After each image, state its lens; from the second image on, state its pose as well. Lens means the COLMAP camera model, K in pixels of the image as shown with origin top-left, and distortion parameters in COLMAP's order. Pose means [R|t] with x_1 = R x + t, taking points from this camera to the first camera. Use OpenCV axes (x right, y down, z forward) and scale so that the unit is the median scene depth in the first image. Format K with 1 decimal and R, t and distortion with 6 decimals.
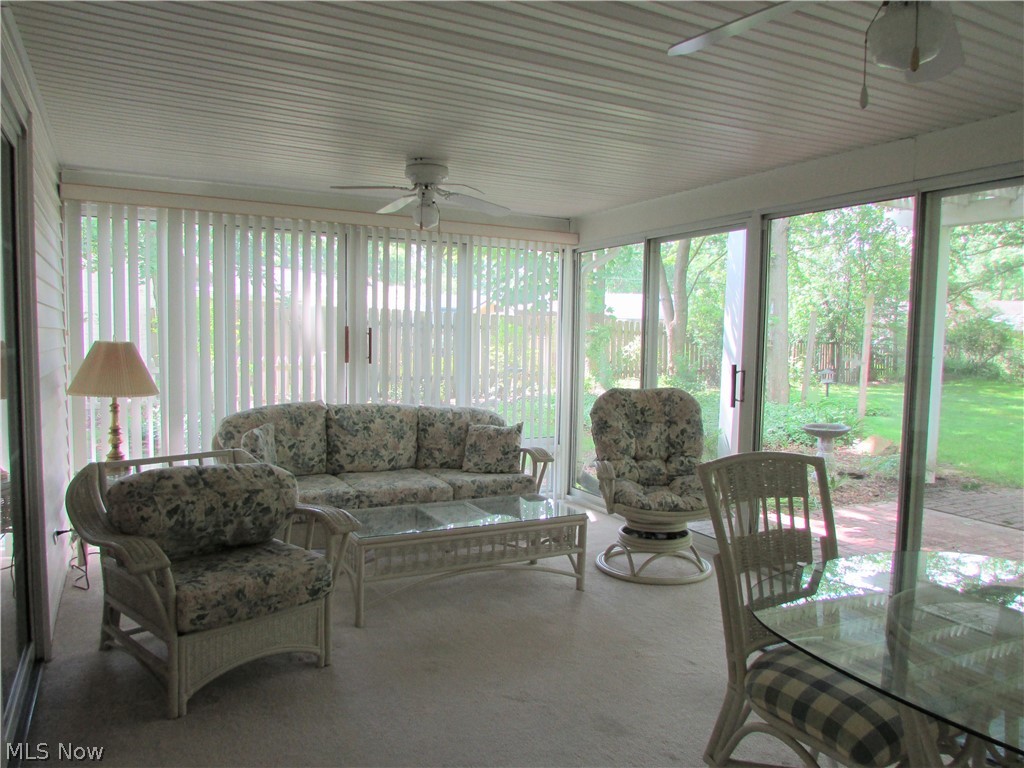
lens RADIAL K [[734.0, 0, 515.2], [0, 734.0, 385.5], [0, 0, 1]] dist [-0.017939, 0.000357]
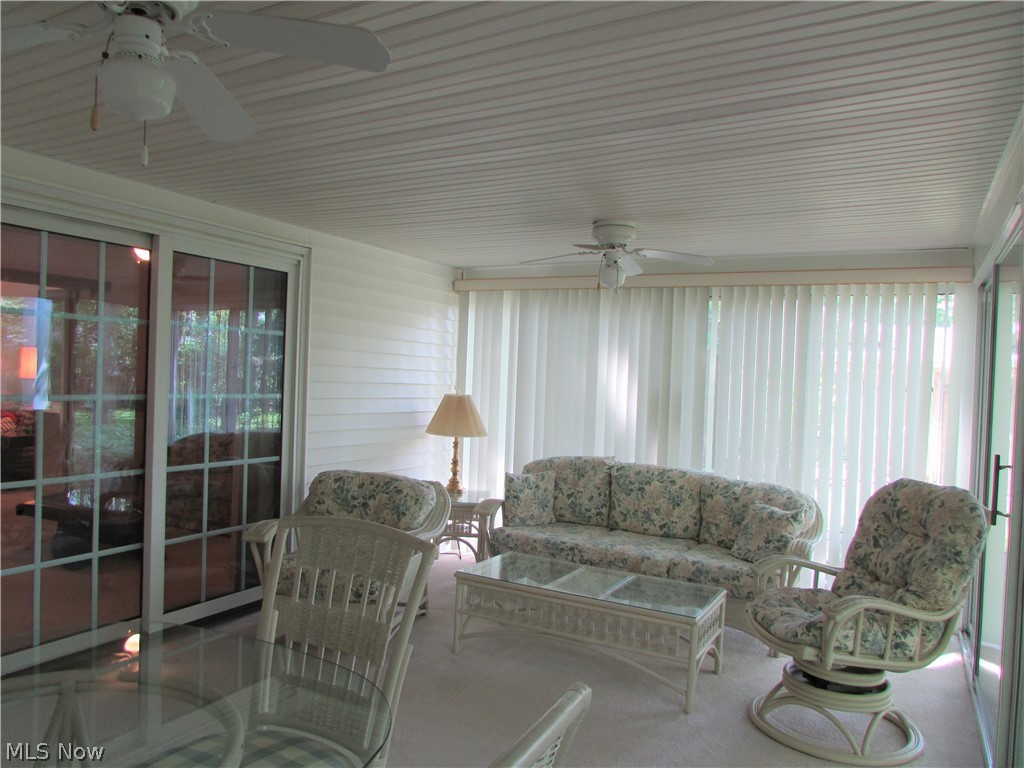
lens RADIAL K [[734.0, 0, 515.2], [0, 734.0, 385.5], [0, 0, 1]] dist [-0.017939, 0.000357]
pose [[0.551149, 0.009902, -0.834348, 0.540899], [-0.086405, 0.995231, -0.045265, -0.022292], [0.829921, 0.097039, 0.549376, 0.302288]]
